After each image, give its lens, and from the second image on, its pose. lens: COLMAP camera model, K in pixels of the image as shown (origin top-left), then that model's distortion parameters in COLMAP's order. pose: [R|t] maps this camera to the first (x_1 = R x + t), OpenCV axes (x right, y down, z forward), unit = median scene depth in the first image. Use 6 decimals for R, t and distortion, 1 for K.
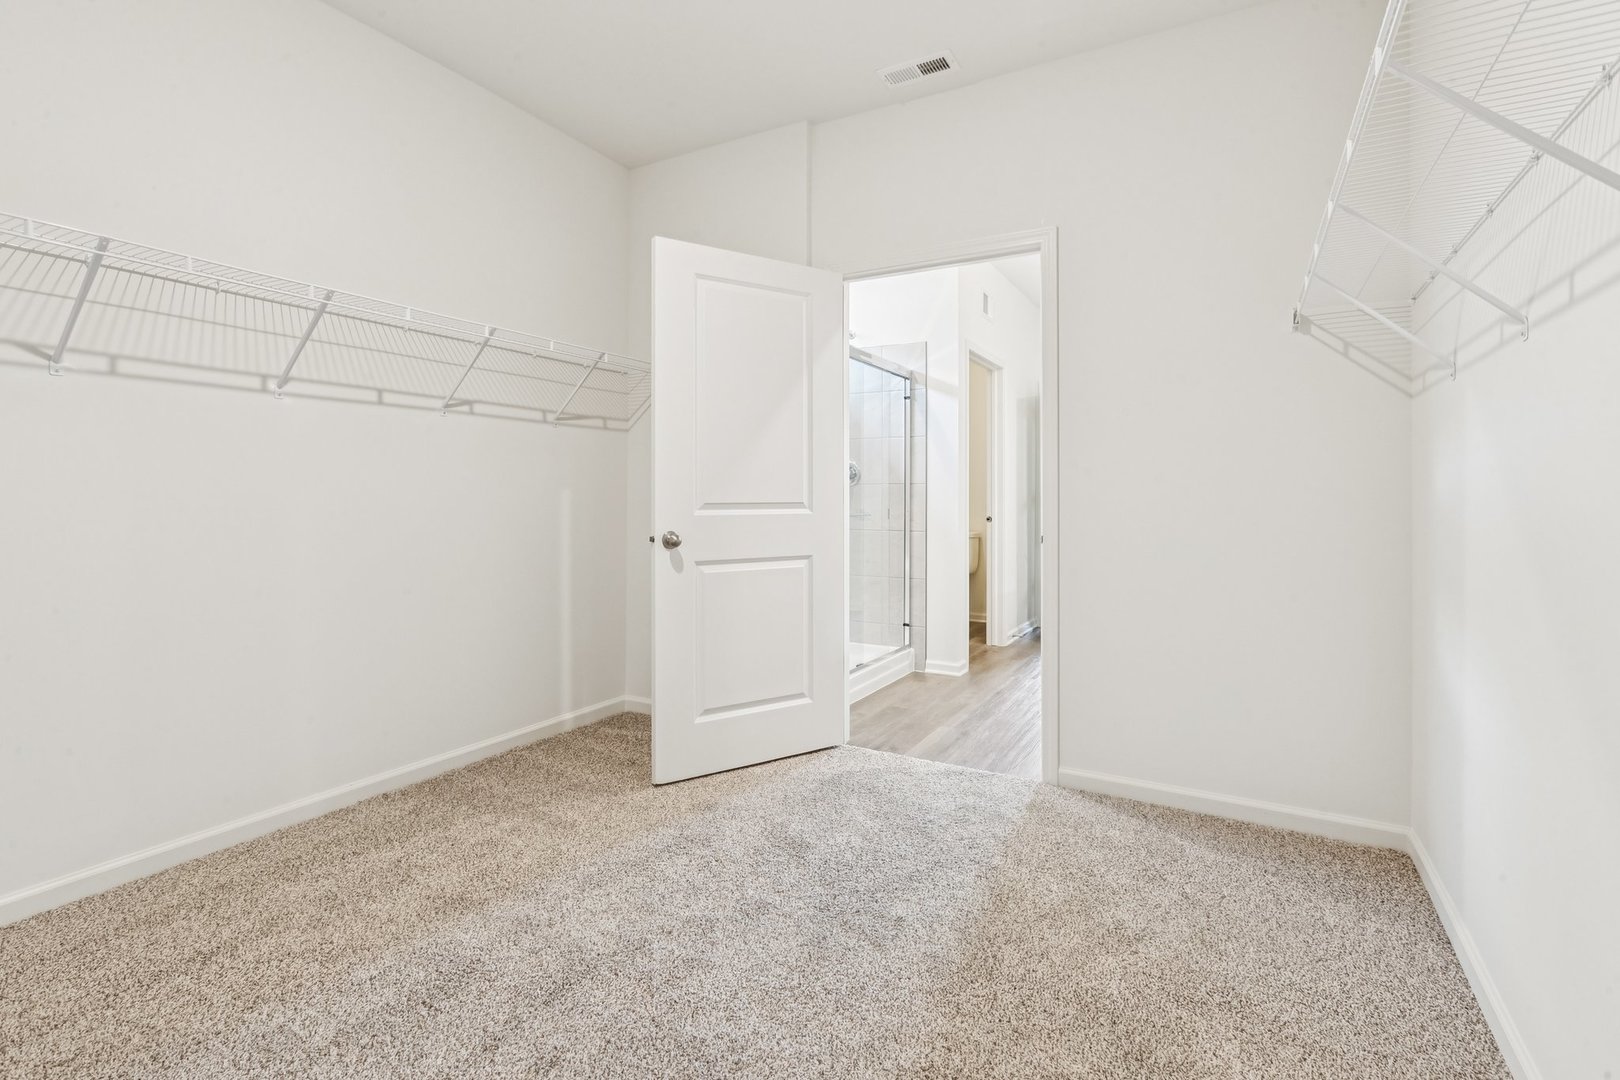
lens RADIAL K [[749.0, 0, 806.3], [0, 749.0, 539.1], [0, 0, 1]] dist [0.002319, 0.000122]
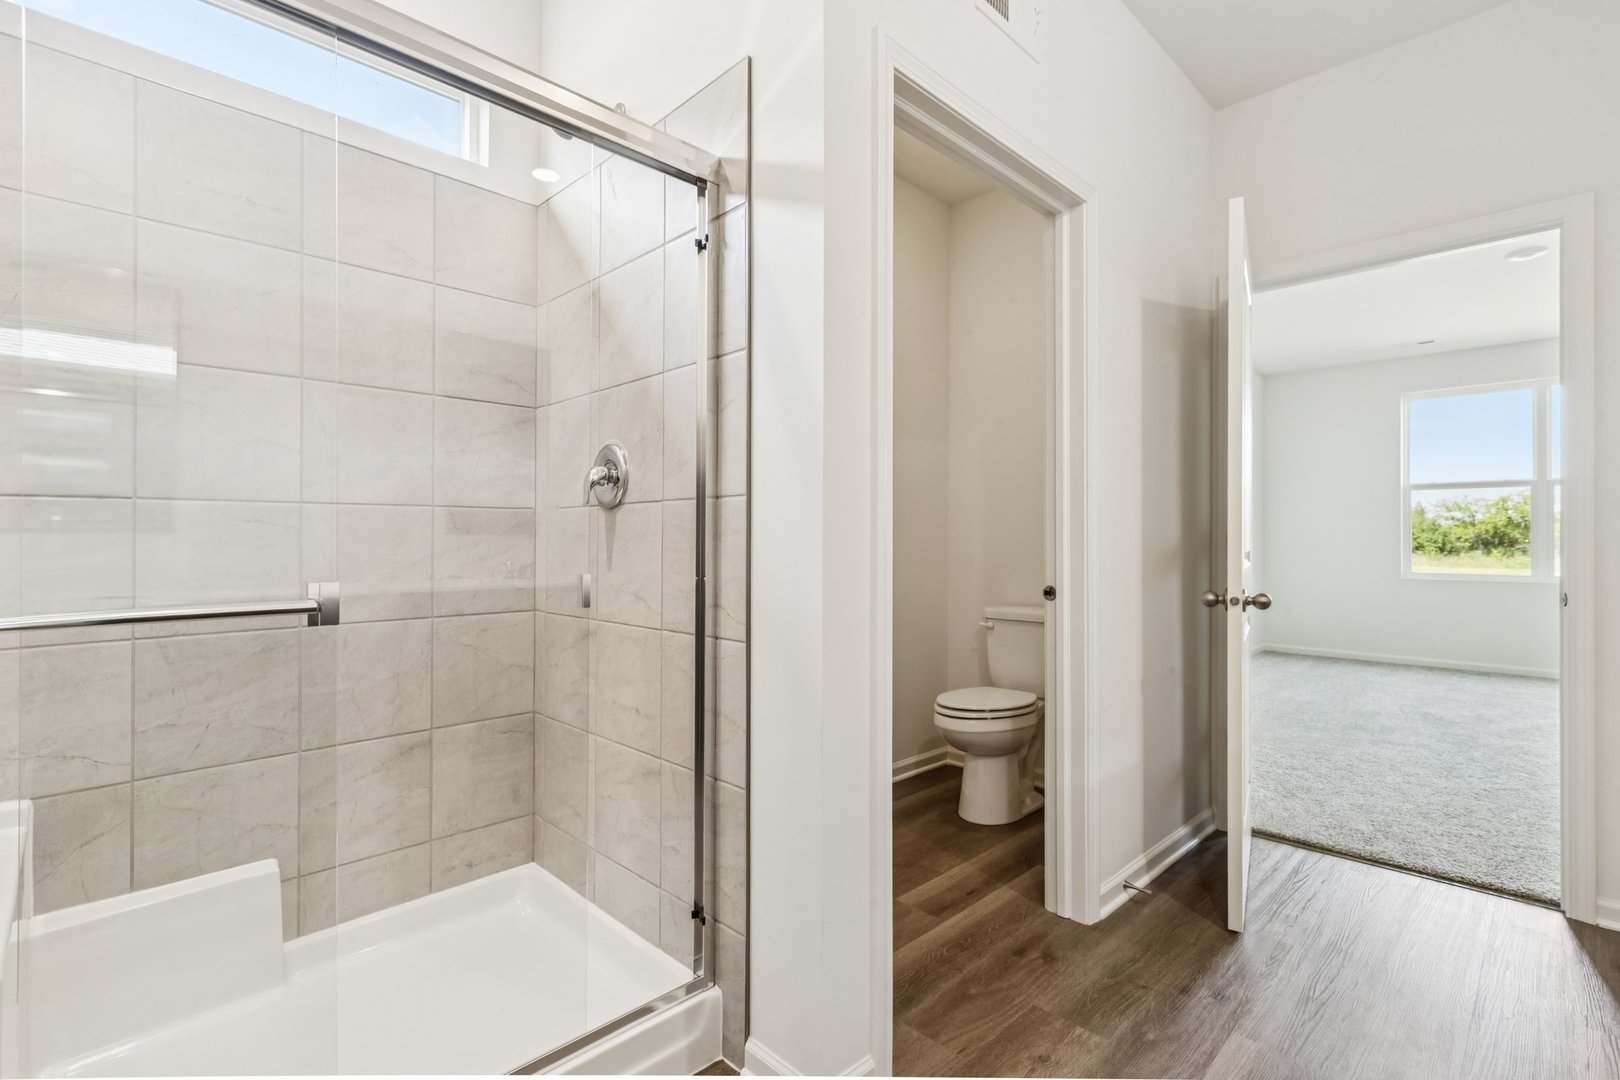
lens RADIAL K [[749.9, 0, 809.2], [0, 749.9, 545.8], [0, 0, 1]] dist [0.000976, -0.000253]
pose [[0.960336, 0.013844, -0.278500, 0.272574], [-0.023244, 0.999265, -0.030478, -0.042579], [0.277874, 0.035742, 0.959952, 0.689280]]
